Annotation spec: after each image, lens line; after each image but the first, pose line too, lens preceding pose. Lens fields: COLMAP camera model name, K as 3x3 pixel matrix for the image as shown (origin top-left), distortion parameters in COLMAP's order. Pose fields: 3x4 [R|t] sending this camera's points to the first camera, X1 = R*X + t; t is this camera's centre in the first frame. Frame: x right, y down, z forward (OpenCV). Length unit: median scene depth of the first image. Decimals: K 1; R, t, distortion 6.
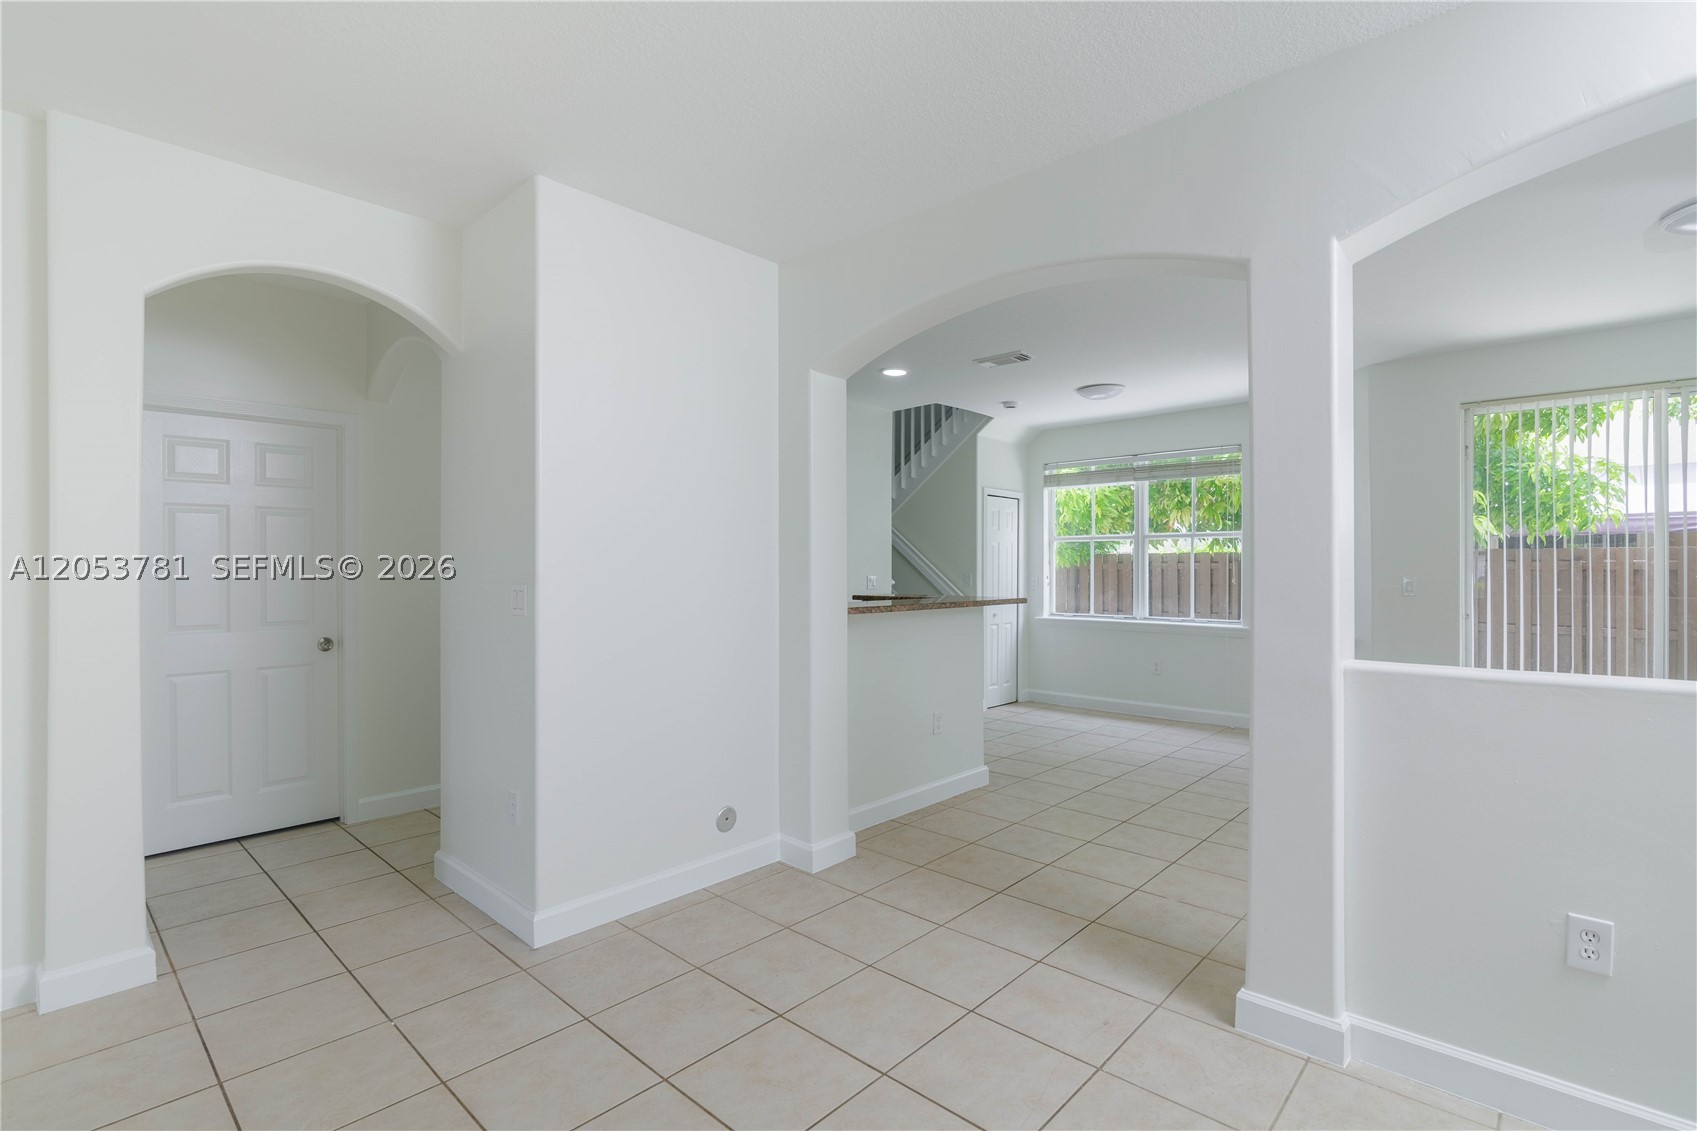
lens RADIAL K [[808.7, 0, 842.9], [0, 808.7, 573.0], [0, 0, 1]] dist [0.001615, -0.001881]
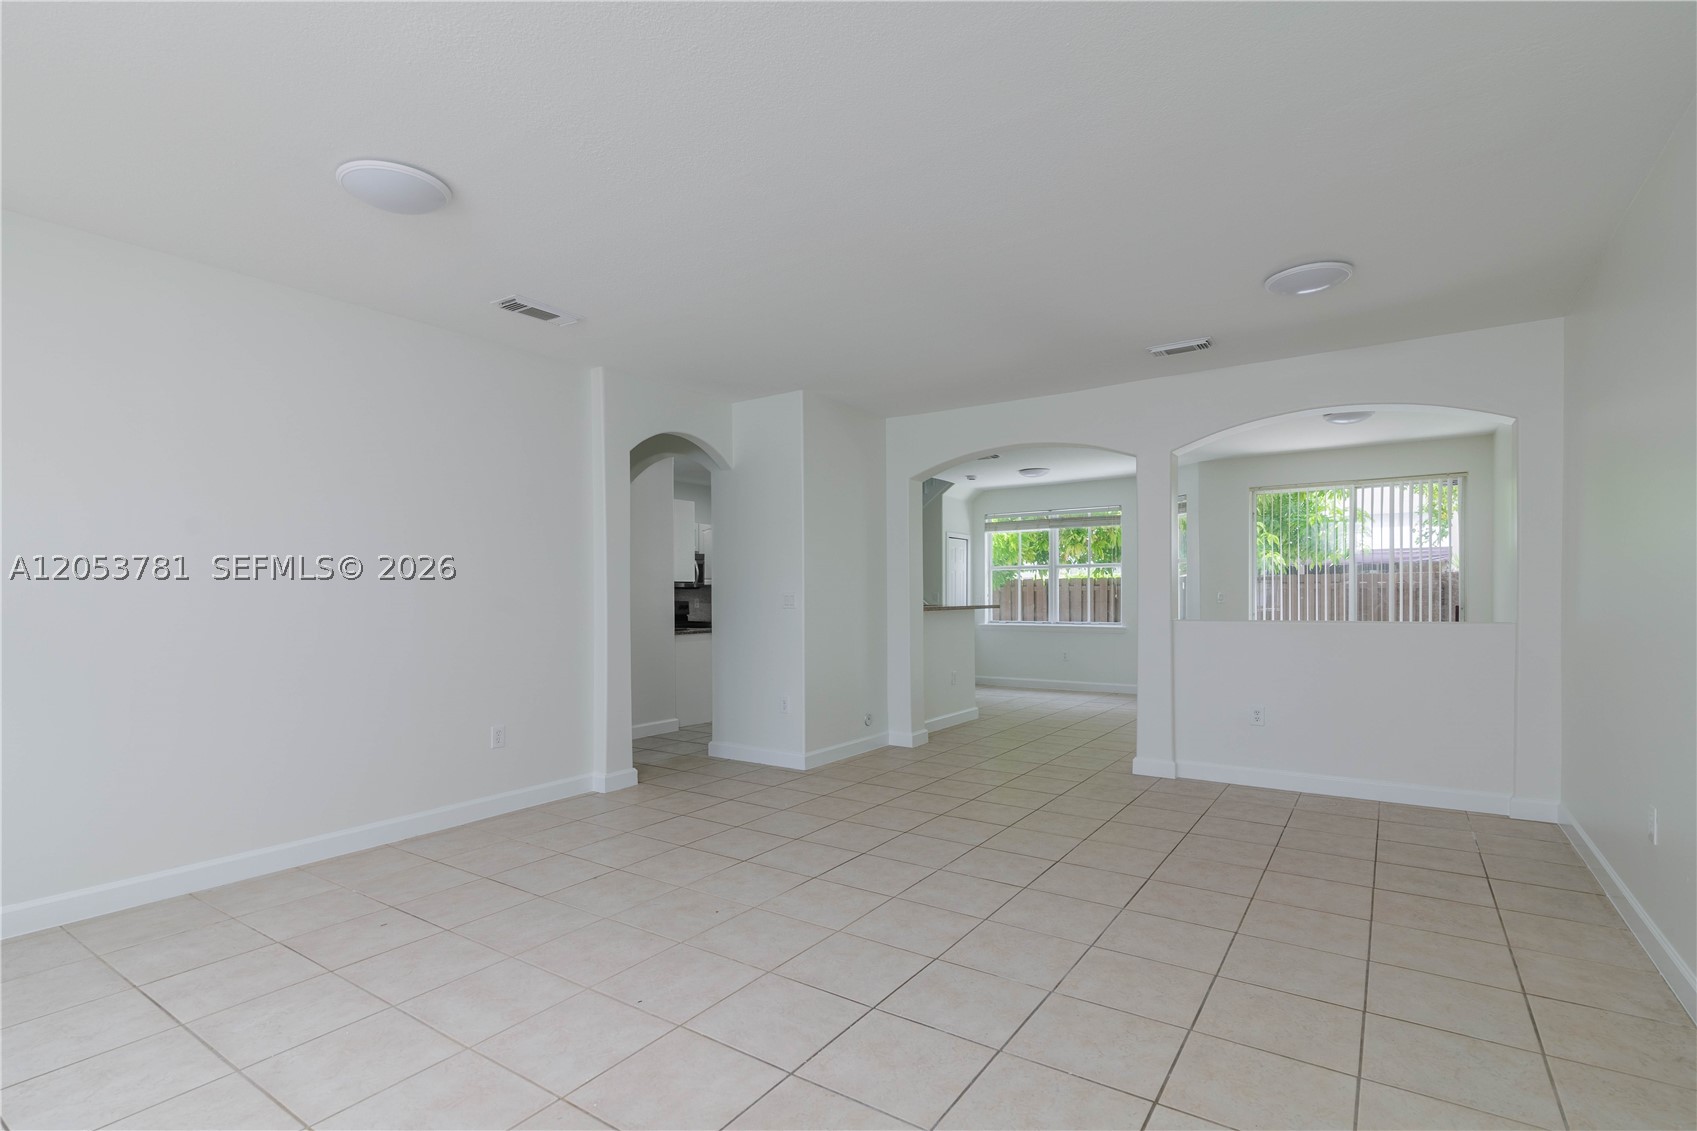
lens RADIAL K [[808.7, 0, 785.5], [0, 808.7, 604.1], [0, 0, 1]] dist [0.001615, -0.001881]
pose [[0.995852, -0.004282, 0.090886, -0.236995], [0.003847, 0.999980, 0.004963, 0.012759], [-0.090905, -0.004593, 0.995849, -0.390601]]
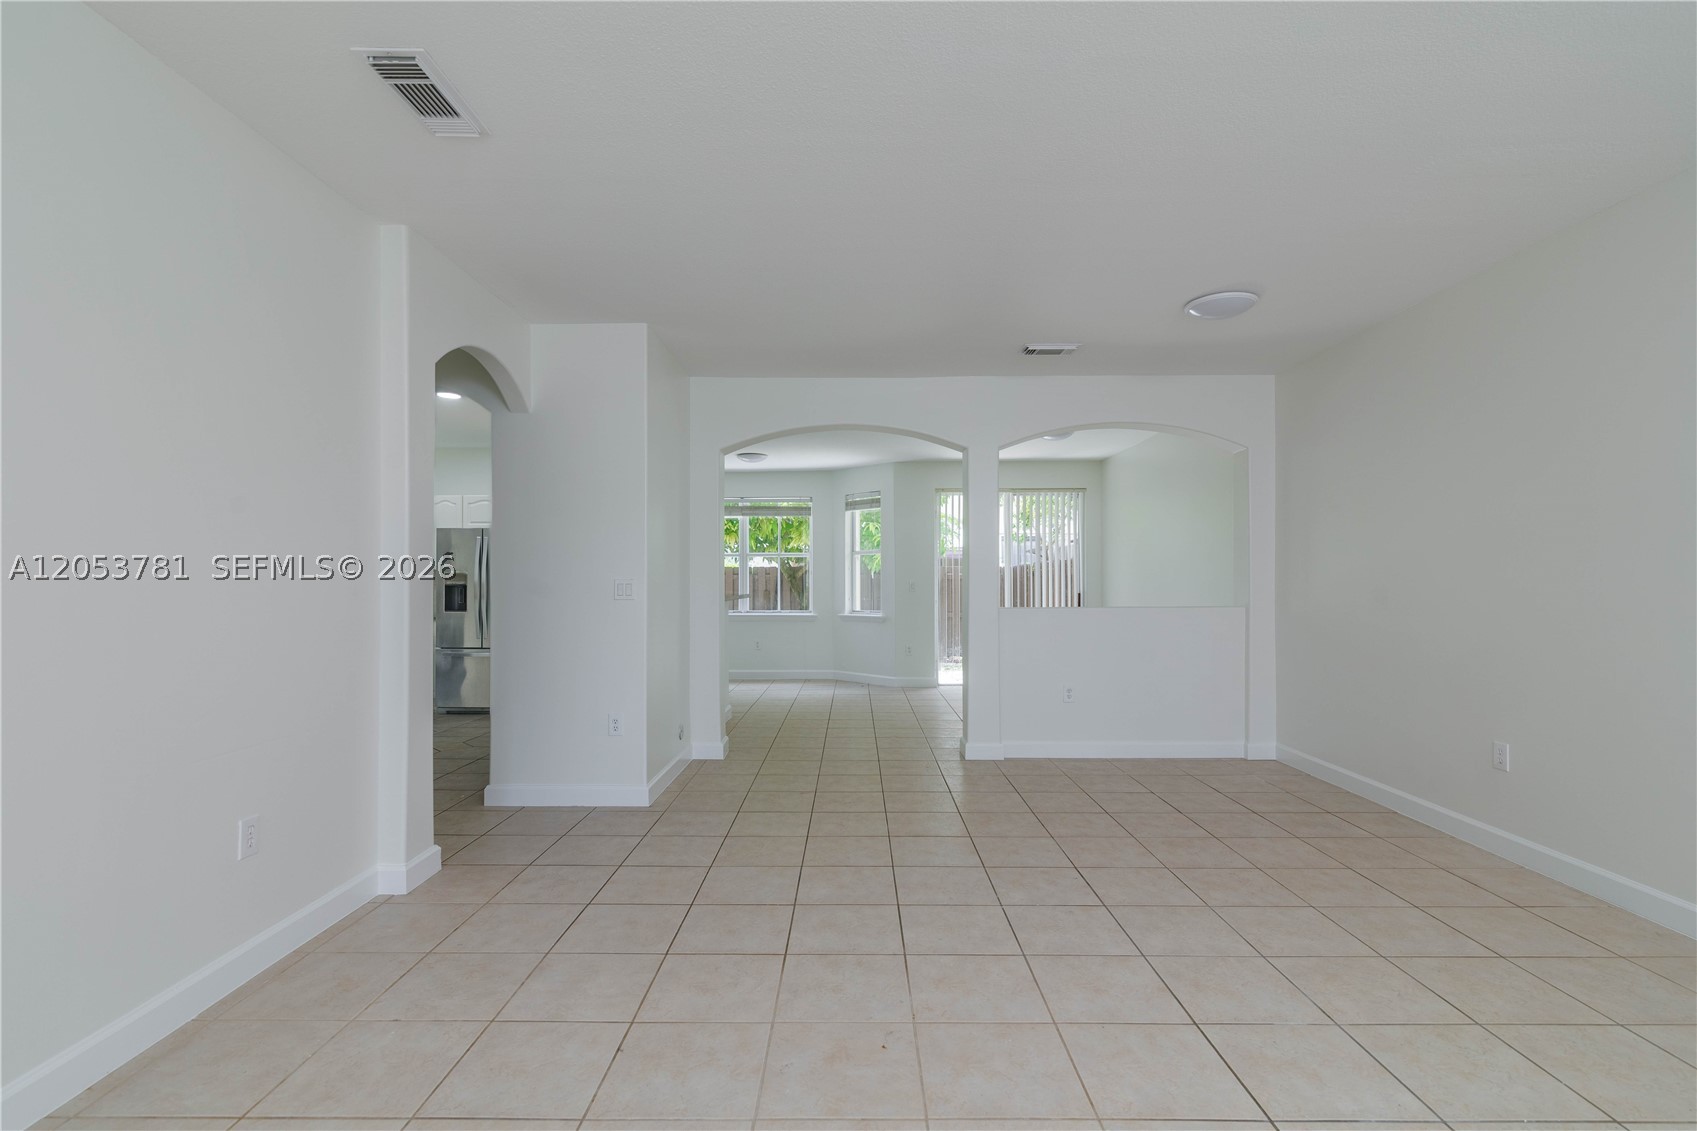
lens RADIAL K [[808.7, 0, 830.3], [0, 808.7, 575.0], [0, 0, 1]] dist [0.001615, -0.001881]
pose [[0.760333, 0.006420, 0.649501, -0.434648], [0.004283, 0.999880, -0.014897, 0.012081], [-0.649519, 0.014109, 0.760214, -0.178284]]
